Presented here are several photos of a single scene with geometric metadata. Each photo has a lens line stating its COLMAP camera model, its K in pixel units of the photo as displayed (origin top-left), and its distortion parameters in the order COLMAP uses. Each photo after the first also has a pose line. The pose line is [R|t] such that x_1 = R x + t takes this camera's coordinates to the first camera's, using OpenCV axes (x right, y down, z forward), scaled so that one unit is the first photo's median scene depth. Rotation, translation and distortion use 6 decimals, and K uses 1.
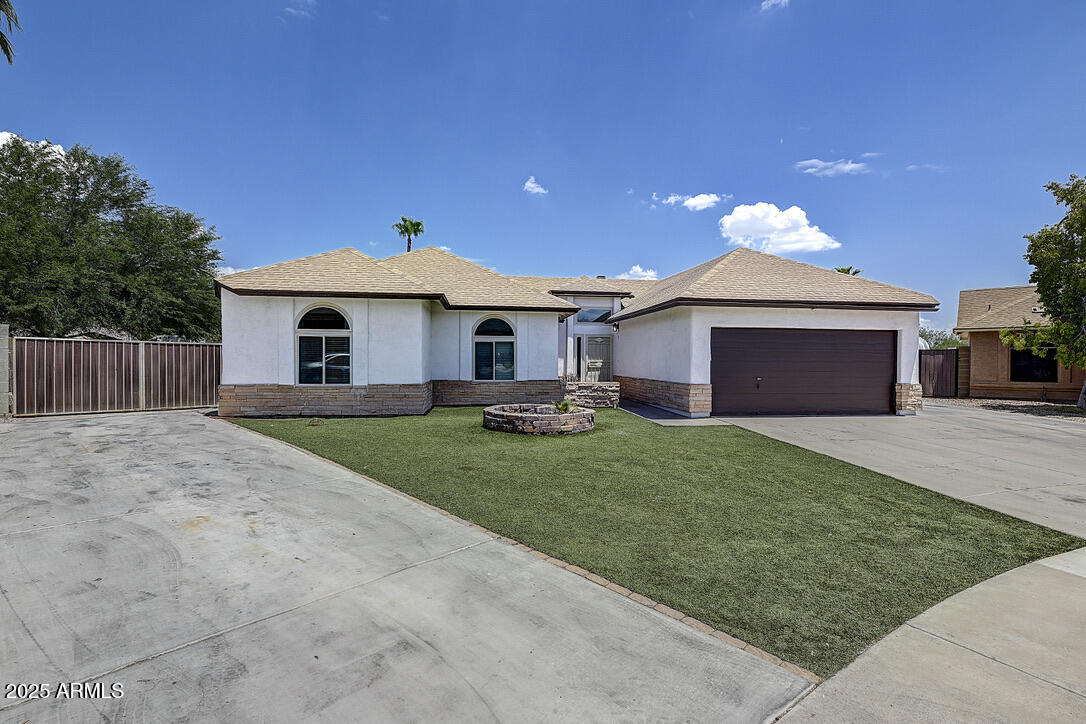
lens RADIAL K [[499.9, 0, 543.3], [0, 499.9, 366.7], [0, 0, 1]] dist [0.002838, 0.000502]
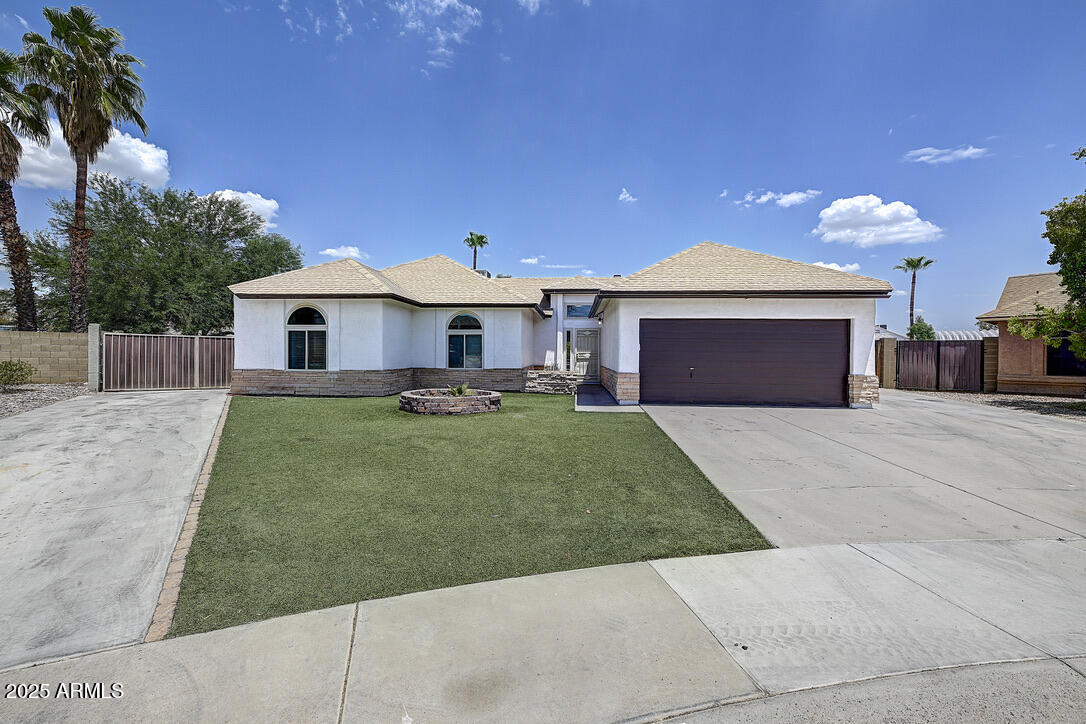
lens RADIAL K [[440.9, 0, 543.8], [0, 440.9, 358.3], [0, 0, 1]] dist [0.000603, 0.000042]
pose [[0.977106, 0.003163, -0.212728, 0.316667], [-0.004081, 0.999984, -0.003877, 0.007970], [0.212713, 0.004656, 0.977104, 0.055413]]
